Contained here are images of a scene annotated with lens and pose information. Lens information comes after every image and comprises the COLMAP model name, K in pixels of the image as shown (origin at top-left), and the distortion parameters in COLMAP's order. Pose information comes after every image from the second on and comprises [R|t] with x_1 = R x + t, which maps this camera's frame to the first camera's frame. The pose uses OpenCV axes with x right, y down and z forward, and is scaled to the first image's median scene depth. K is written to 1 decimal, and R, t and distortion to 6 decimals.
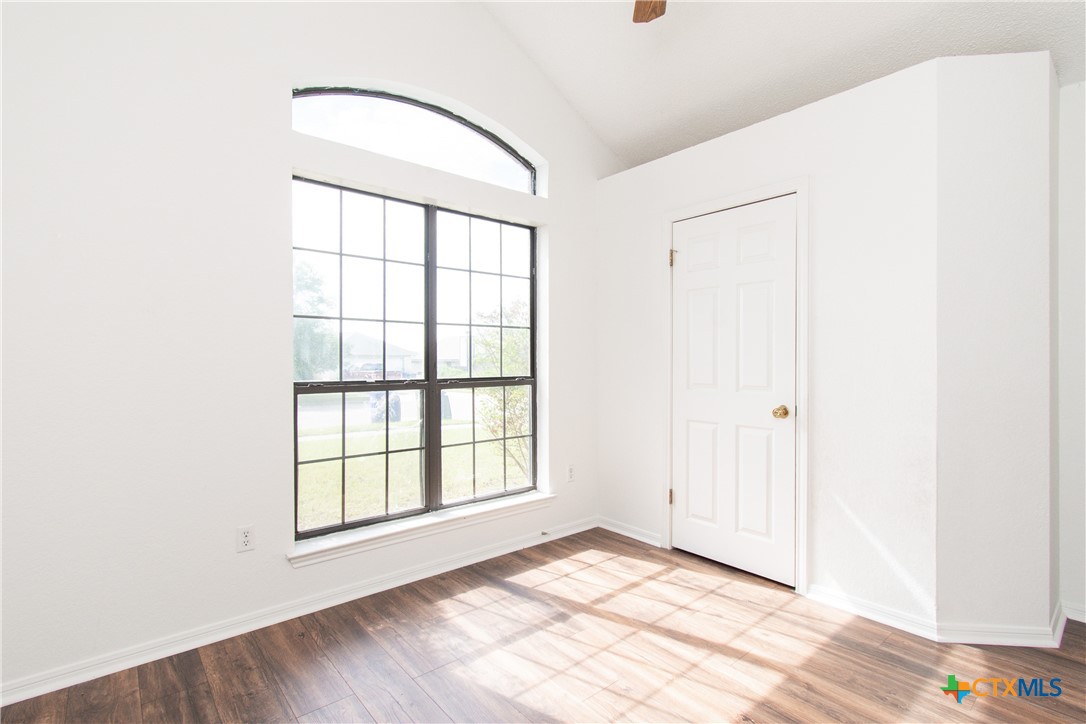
lens RADIAL K [[511.6, 0, 540.2], [0, 511.6, 363.2], [0, 0, 1]] dist [0.007871, -0.001229]
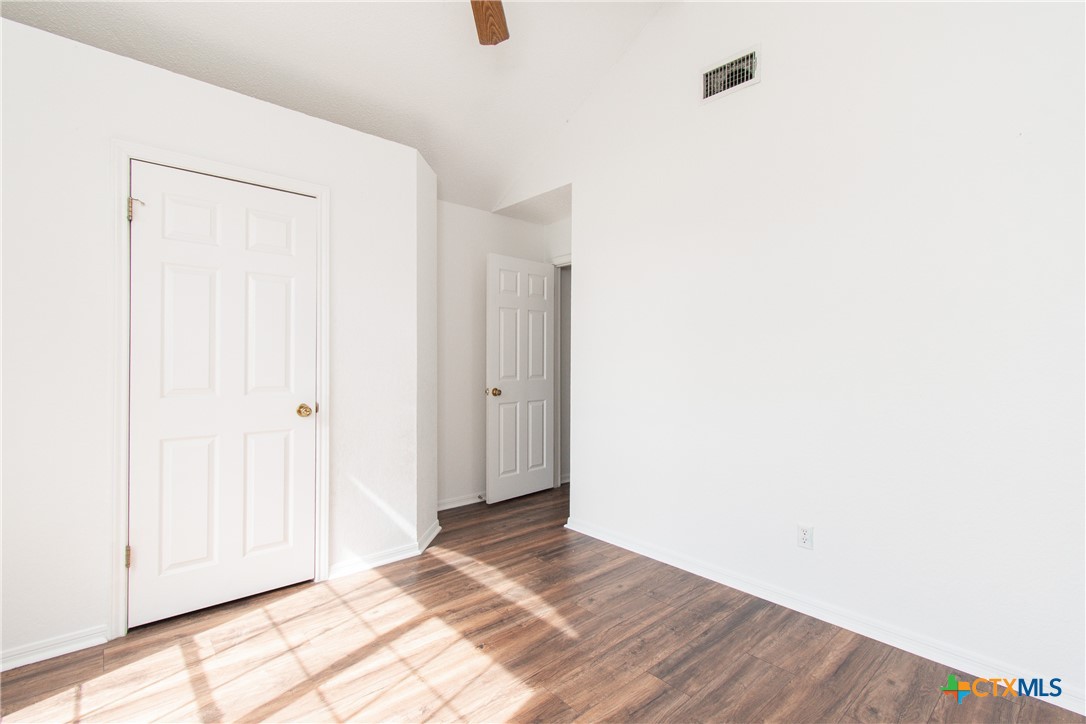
lens RADIAL K [[511.6, 0, 541.7], [0, 511.6, 359.5], [0, 0, 1]] dist [0.007871, -0.001229]
pose [[-0.033737, -0.002607, 0.999427, -0.532634], [-0.004717, 0.999986, 0.002449, -0.008878], [-0.999420, -0.004632, -0.033749, 0.557361]]
